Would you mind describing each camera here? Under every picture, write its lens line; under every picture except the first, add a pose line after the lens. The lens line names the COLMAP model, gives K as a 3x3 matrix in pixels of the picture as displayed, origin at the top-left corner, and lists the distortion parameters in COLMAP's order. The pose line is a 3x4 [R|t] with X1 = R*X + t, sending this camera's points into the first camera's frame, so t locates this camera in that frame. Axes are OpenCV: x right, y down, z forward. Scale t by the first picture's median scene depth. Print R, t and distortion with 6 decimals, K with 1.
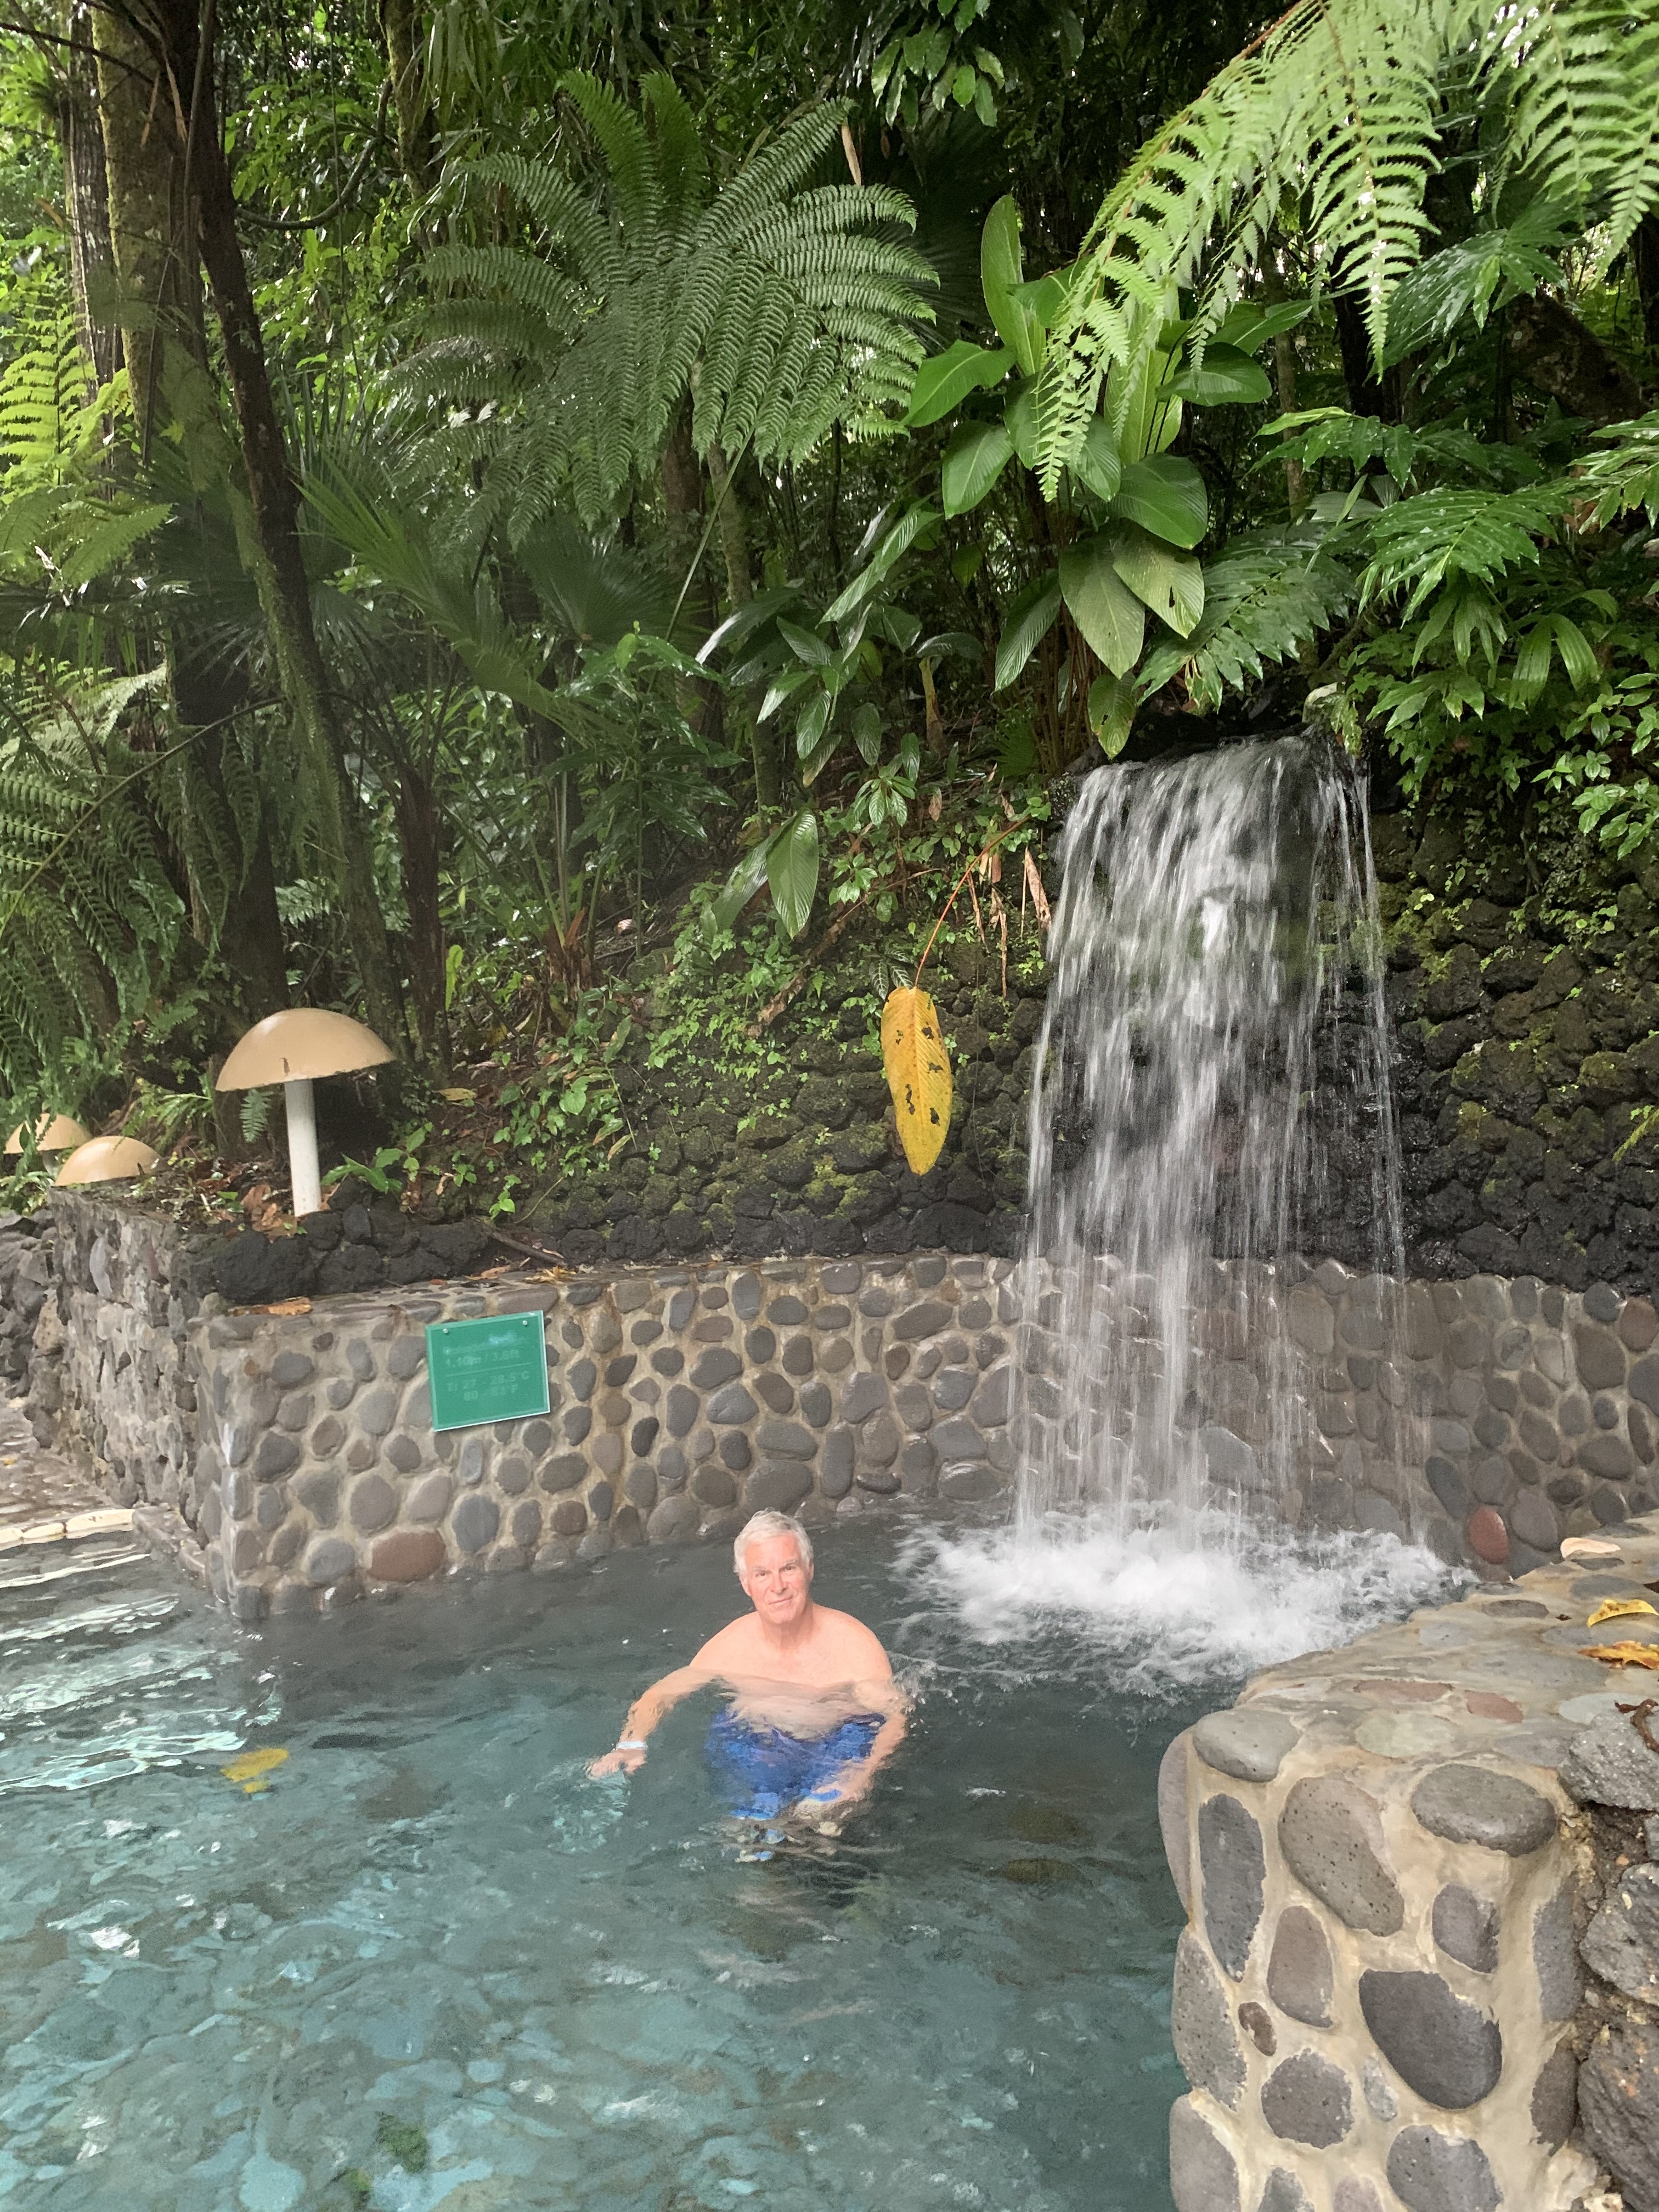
lens RADIAL K [[1686.7, 0, 838.9], [0, 1686.7, 1066.9], [0, 0, 1]] dist [0.025156, -0.016988]
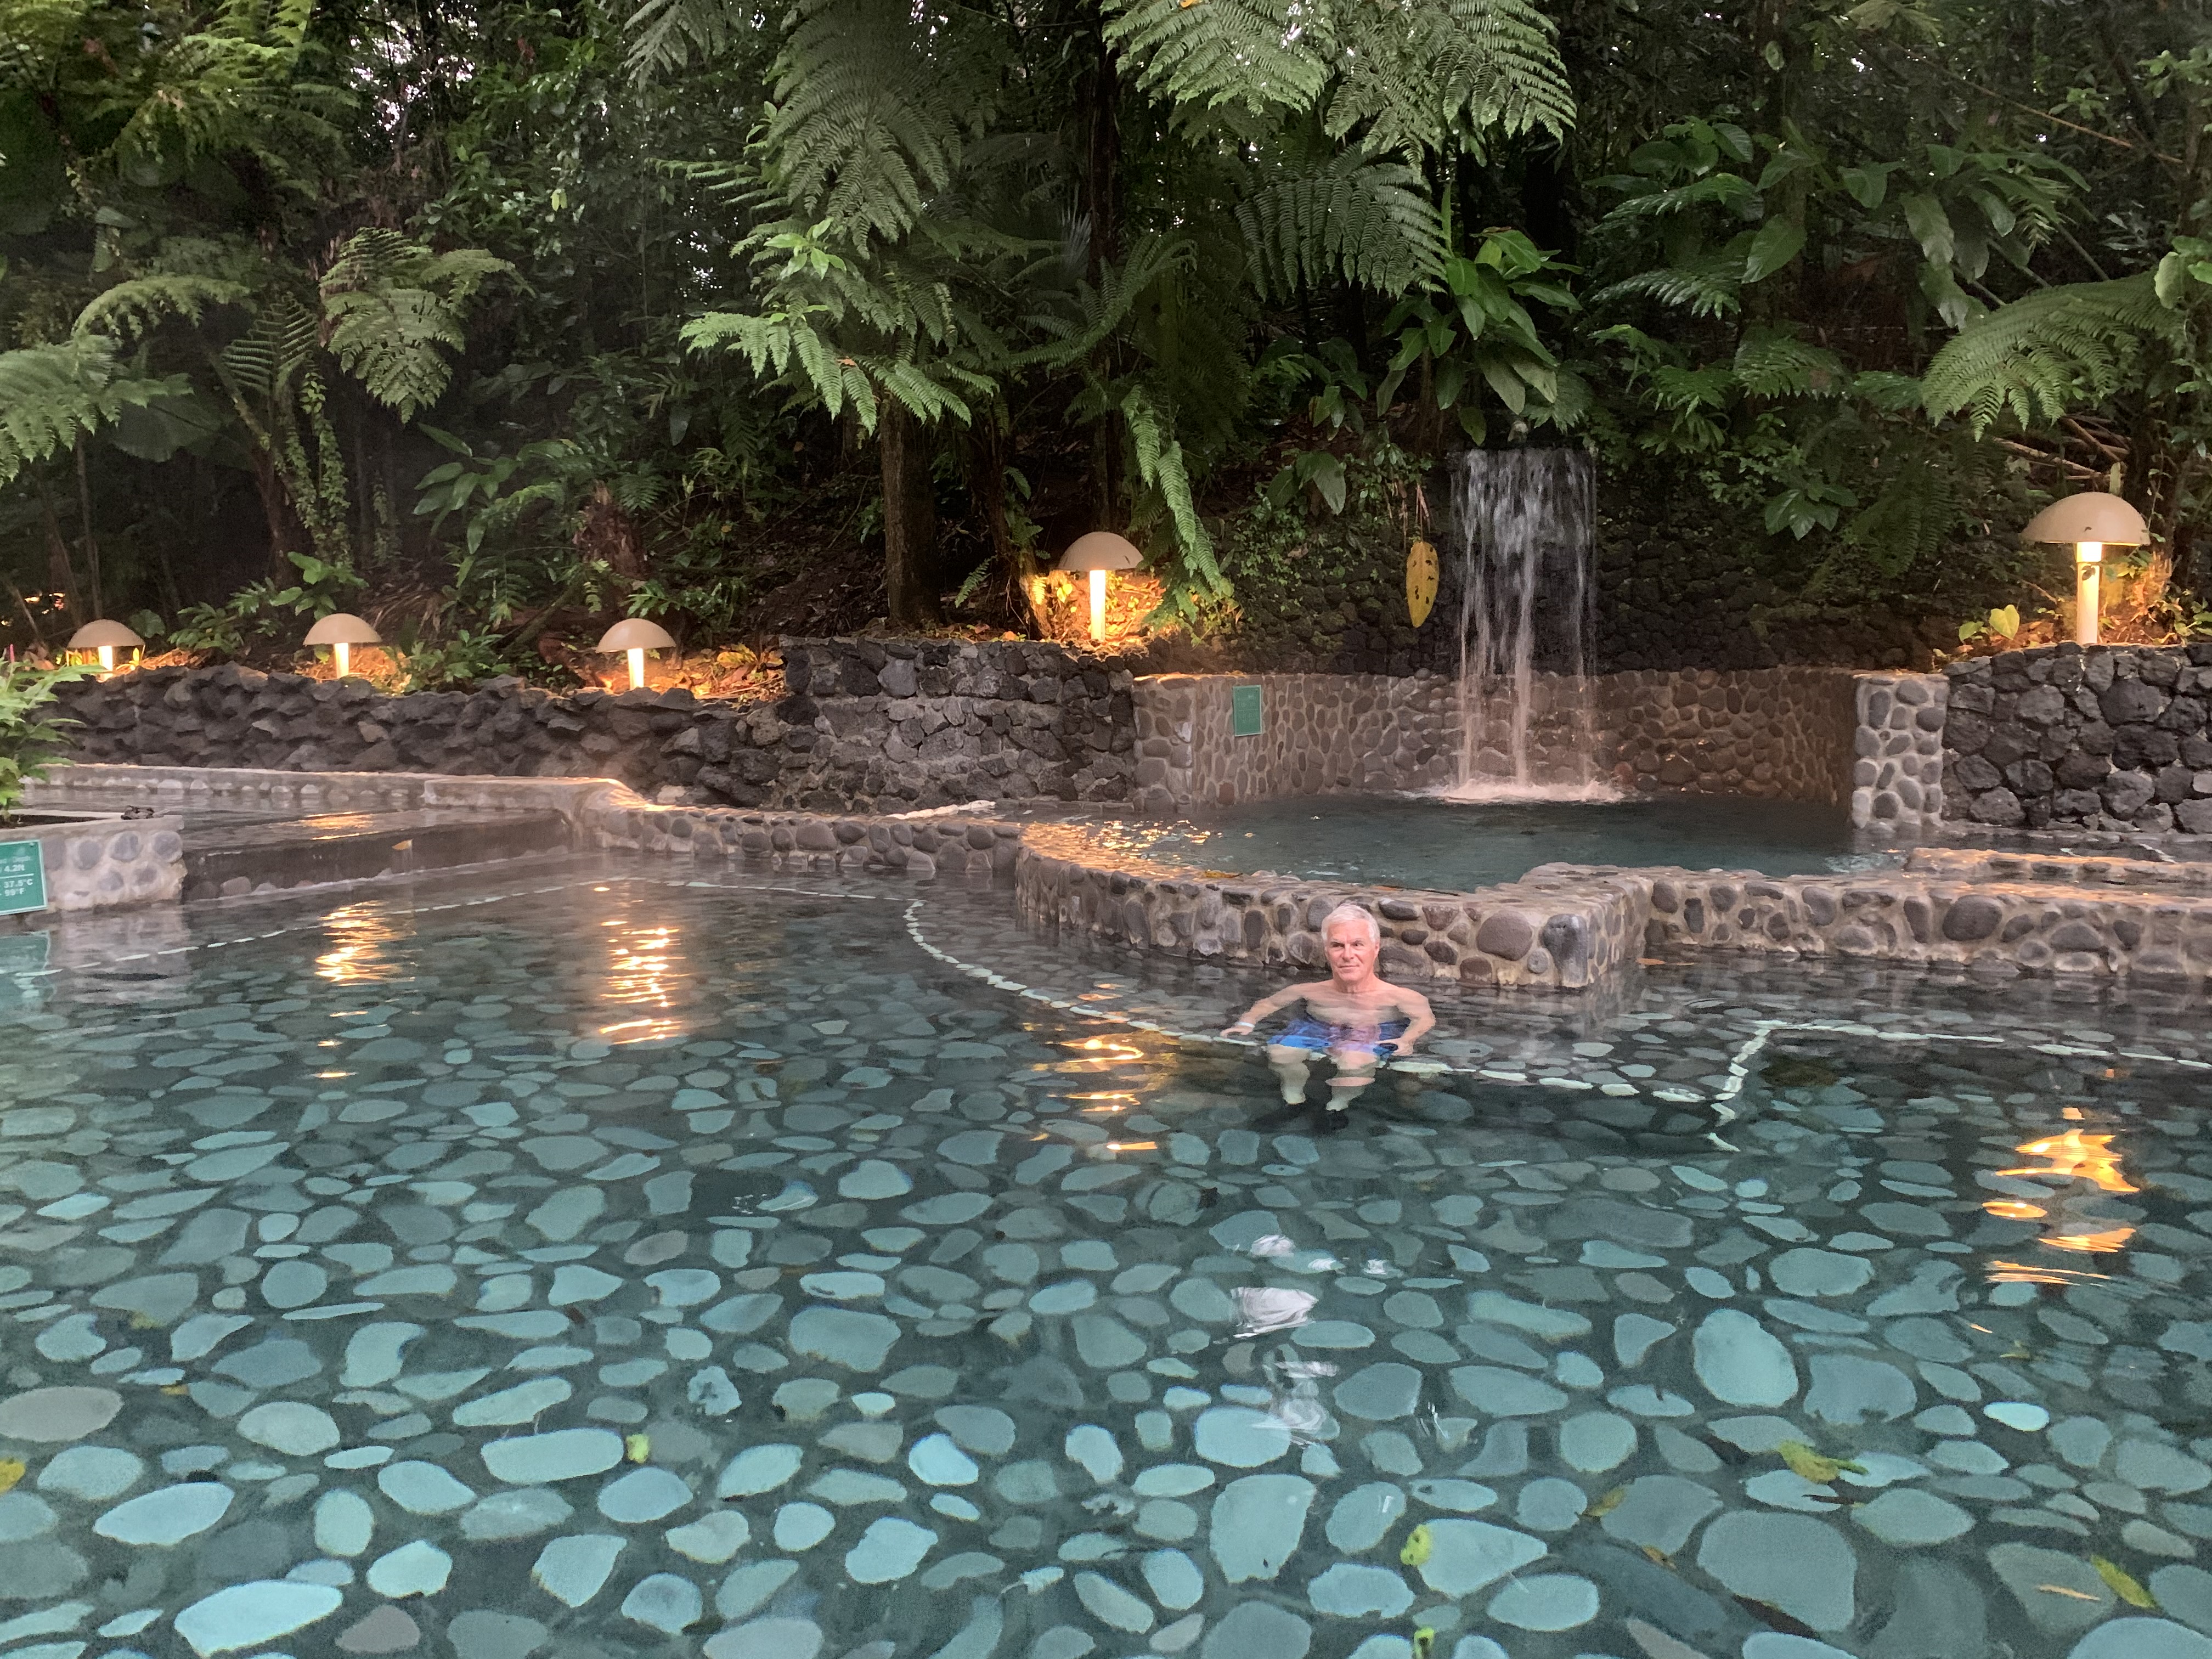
lens RADIAL K [[1686.7, 0, 1103.9], [0, 1686.7, 830.2], [0, 0, 1]] dist [0.025156, -0.016988]
pose [[0.846155, -0.003551, 0.532925, -1.504121], [-0.030056, 0.998068, 0.054373, 0.225312], [-0.532089, -0.062026, 0.844414, -0.685842]]
